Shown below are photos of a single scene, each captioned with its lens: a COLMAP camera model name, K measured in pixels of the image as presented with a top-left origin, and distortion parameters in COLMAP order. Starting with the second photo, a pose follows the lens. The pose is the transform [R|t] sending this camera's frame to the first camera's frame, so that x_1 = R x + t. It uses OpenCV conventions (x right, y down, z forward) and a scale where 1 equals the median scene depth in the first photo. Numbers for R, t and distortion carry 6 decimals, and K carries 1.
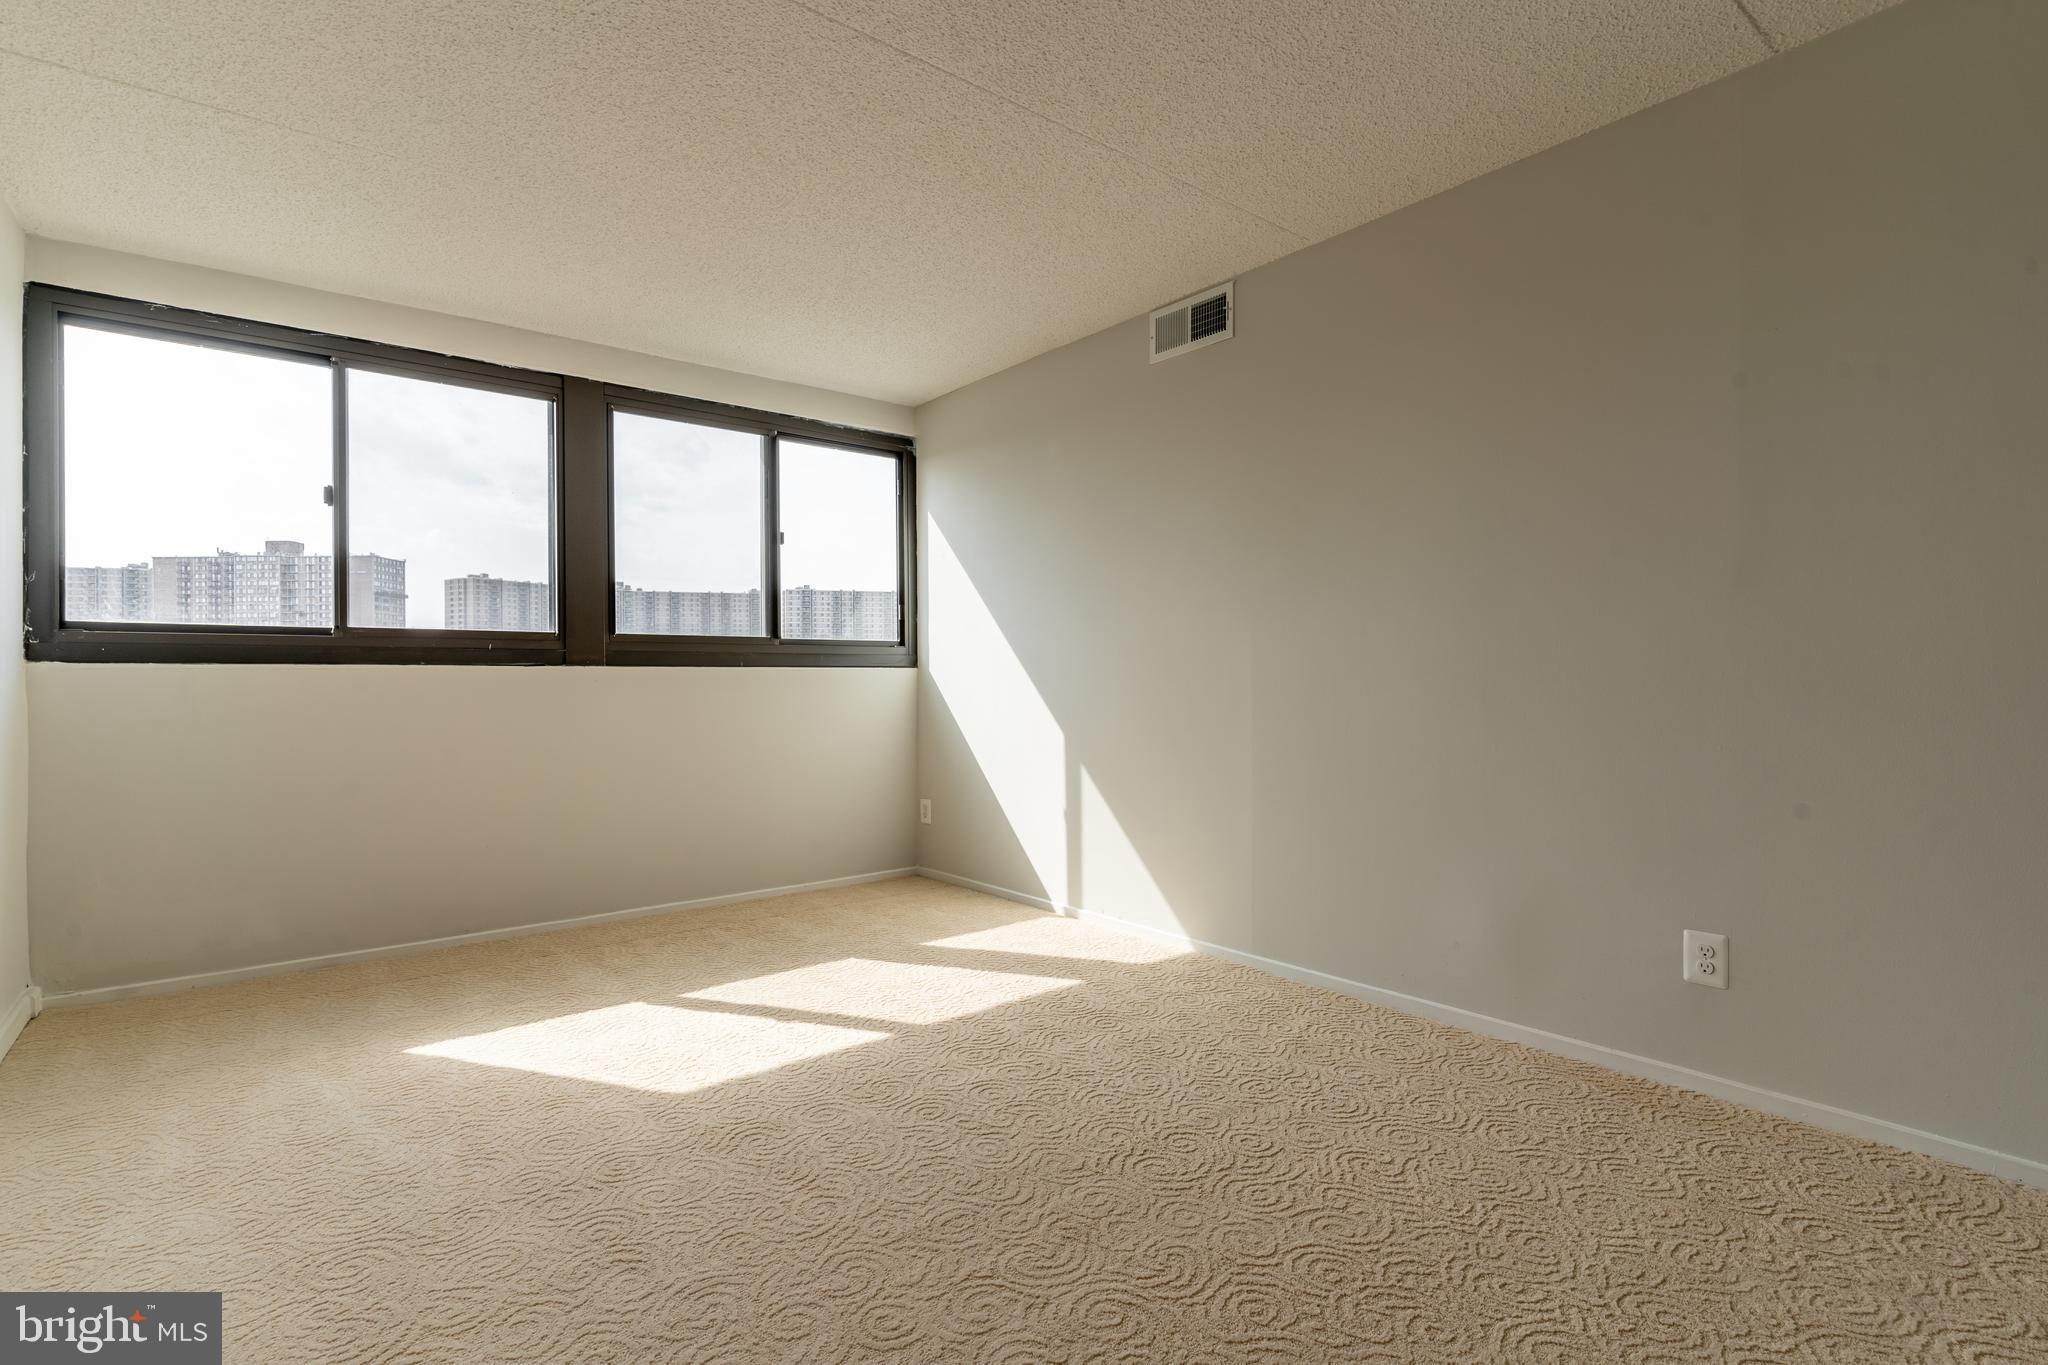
lens RADIAL K [[987.6, 0, 1009.6], [0, 987.6, 686.6], [0, 0, 1]] dist [0.013881, -0.000498]
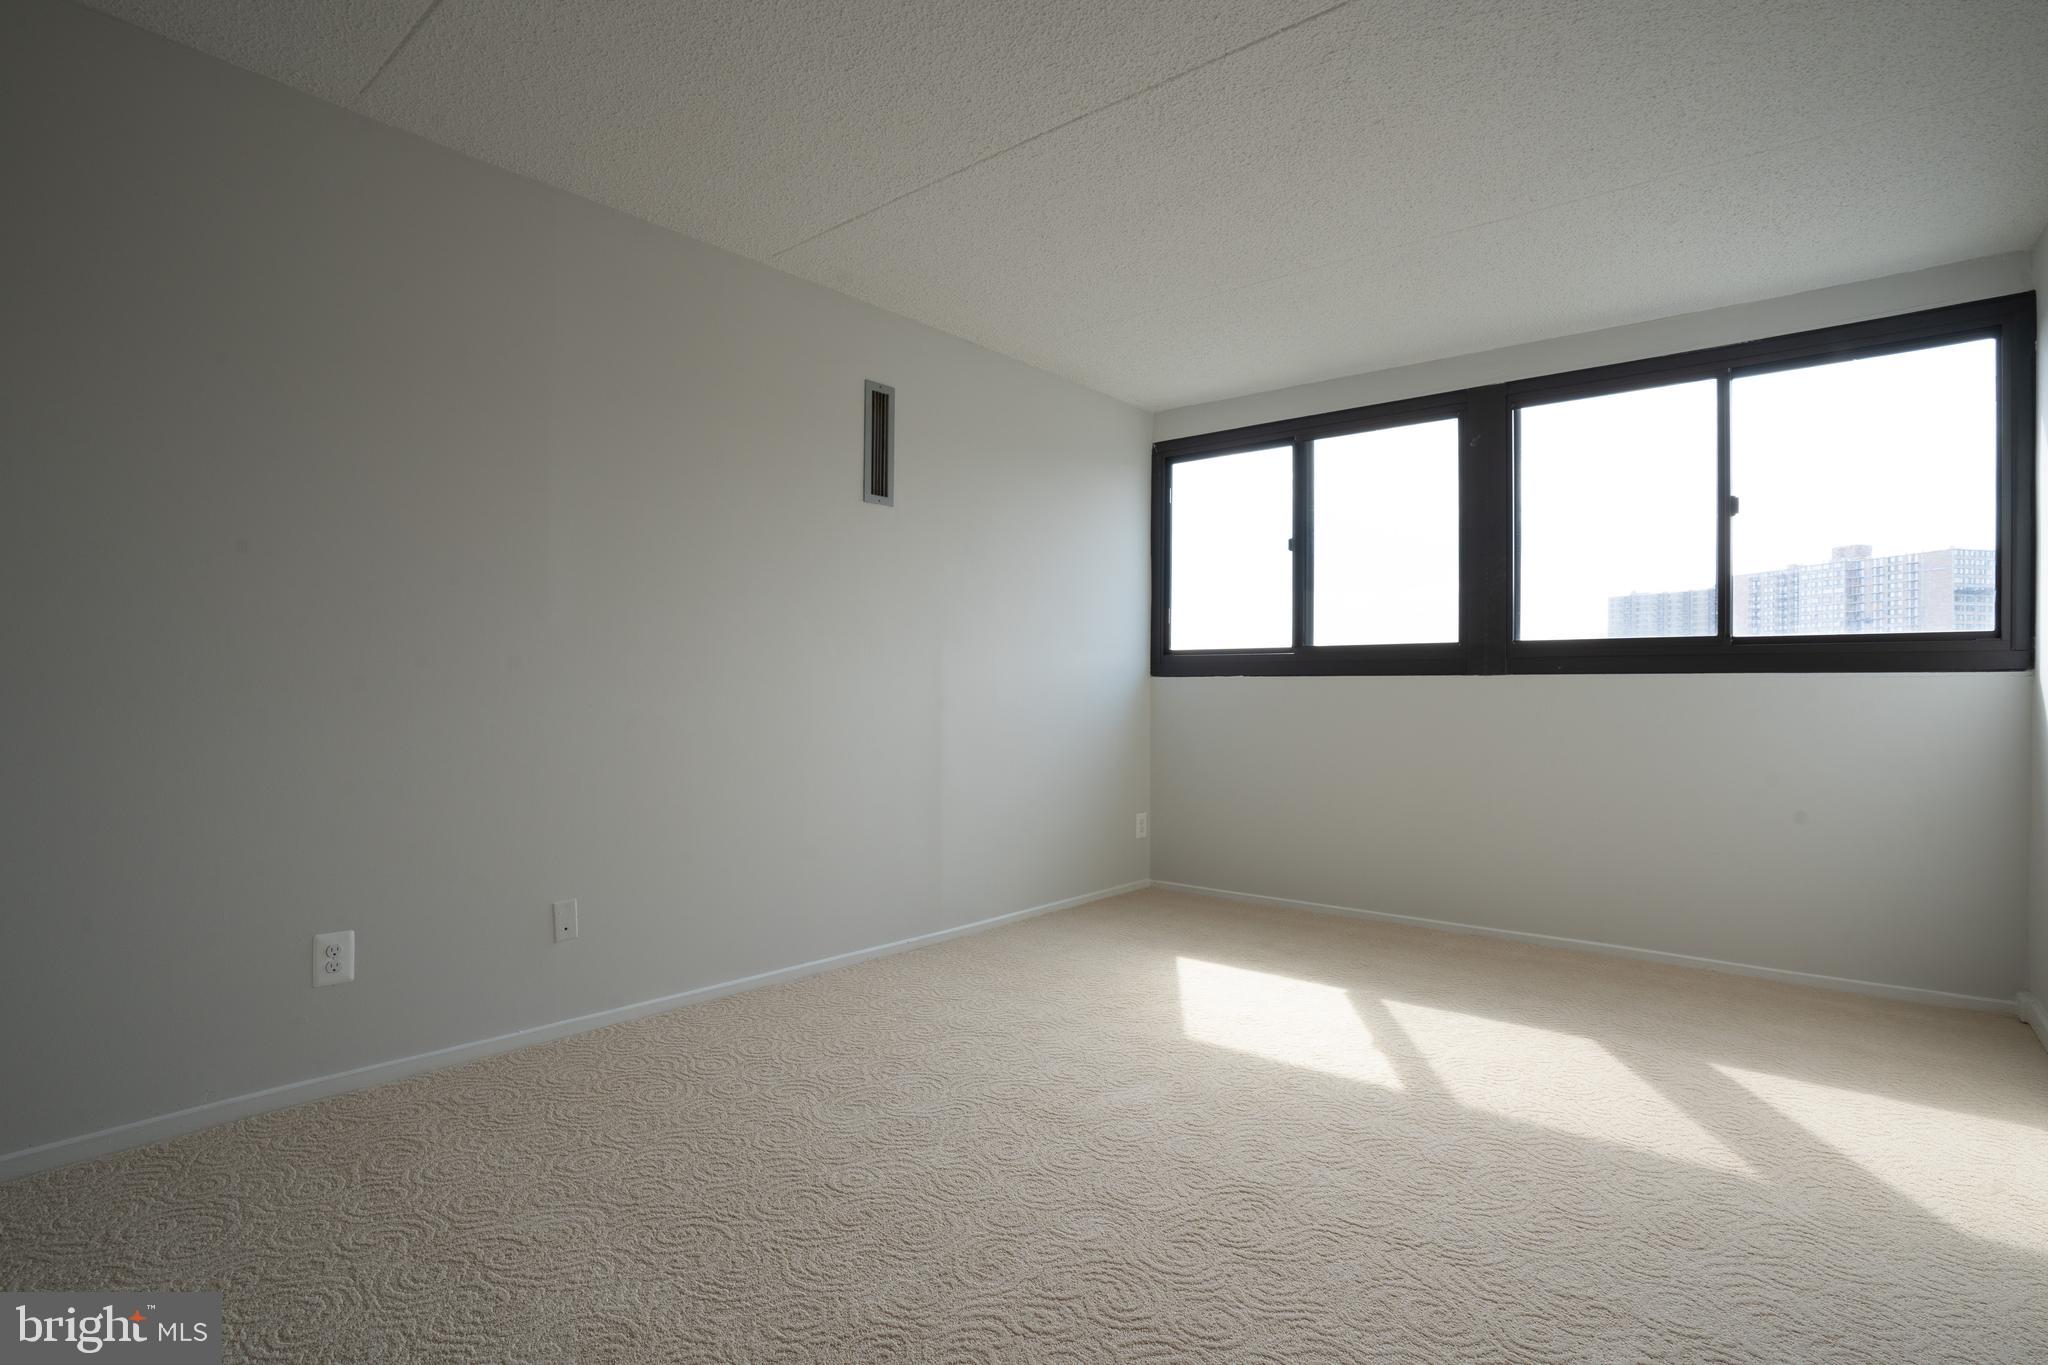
lens RADIAL K [[1002.6, 0, 1010.7], [0, 1002.6, 686.2], [0, 0, 1]] dist [-0.082362, 0.038815]
pose [[0.191133, 0.003528, -0.981558, 0.456515], [-0.013429, 0.999909, 0.000979, -0.002652], [0.981472, 0.012994, 0.191163, 0.347086]]
